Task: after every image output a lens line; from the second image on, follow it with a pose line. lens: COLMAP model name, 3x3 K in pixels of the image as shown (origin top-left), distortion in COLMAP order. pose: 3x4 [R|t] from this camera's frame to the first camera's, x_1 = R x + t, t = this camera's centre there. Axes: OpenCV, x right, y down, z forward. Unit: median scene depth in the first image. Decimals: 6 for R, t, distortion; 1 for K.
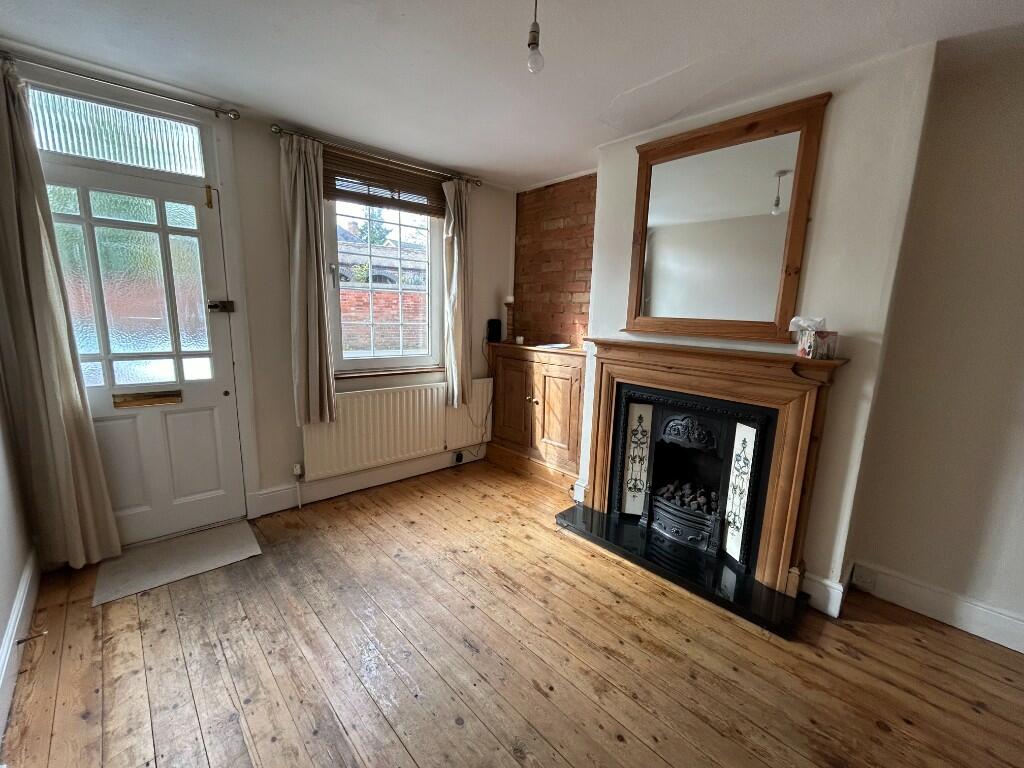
lens RADIAL K [[423.8, 0, 514.7], [0, 423.8, 386.0], [0, 0, 1]] dist [0.001176, -0.000043]
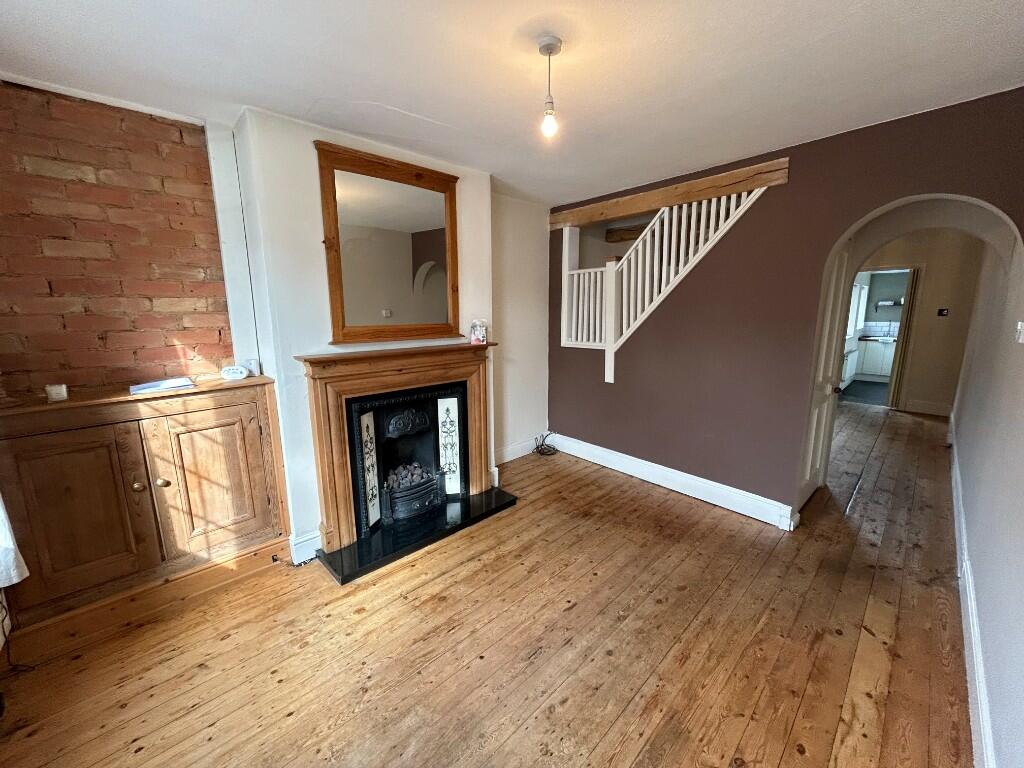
lens RADIAL K [[423.8, 0, 518.6], [0, 423.8, 385.5], [0, 0, 1]] dist [0.001176, -0.000043]
pose [[-0.033875, -0.212753, 0.976519, -0.789970], [0.182668, 0.959303, 0.215339, -0.198733], [-0.982591, 0.185674, 0.006366, 0.739219]]
